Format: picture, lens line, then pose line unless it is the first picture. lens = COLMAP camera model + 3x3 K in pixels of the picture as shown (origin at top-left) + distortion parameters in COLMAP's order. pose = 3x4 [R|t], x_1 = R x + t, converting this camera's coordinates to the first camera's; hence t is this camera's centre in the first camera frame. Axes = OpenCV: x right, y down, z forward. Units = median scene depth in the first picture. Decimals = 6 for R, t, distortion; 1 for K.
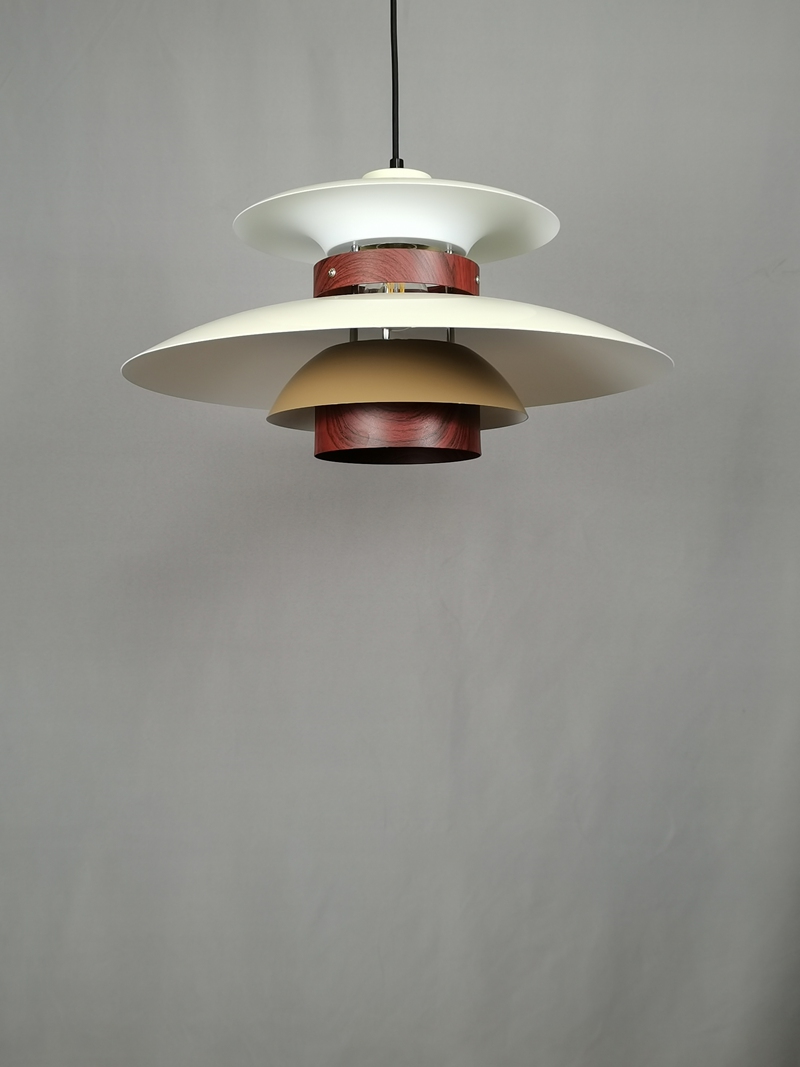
lens RADIAL K [[1359.4, 0, 400.0], [0, 1359.4, 533.5], [0, 0, 1]] dist [0.003020, -0.041234]
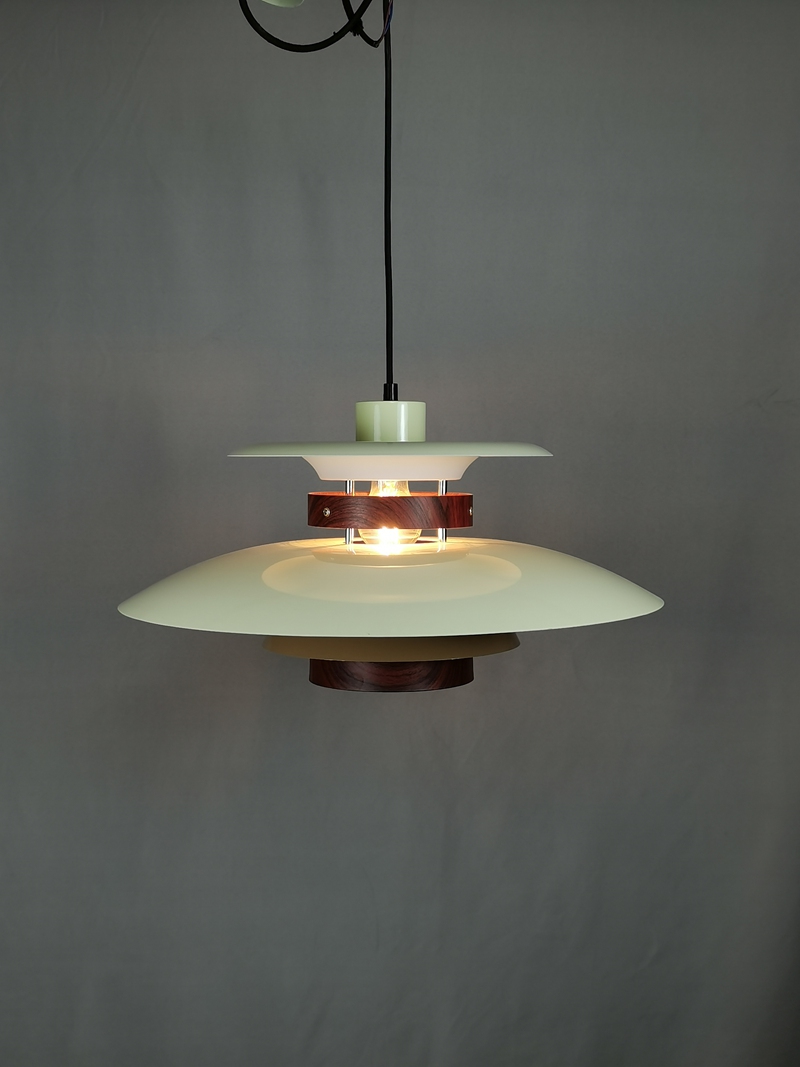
lens RADIAL K [[1359.4, 0, 400.0], [0, 1359.4, 533.5], [0, 0, 1]] dist [0.003020, -0.041234]
pose [[0.999971, 0.001356, 0.007454, -0.002904], [-0.002005, 0.996140, 0.087750, -0.258180], [-0.007306, -0.087763, 0.996115, -0.004673]]
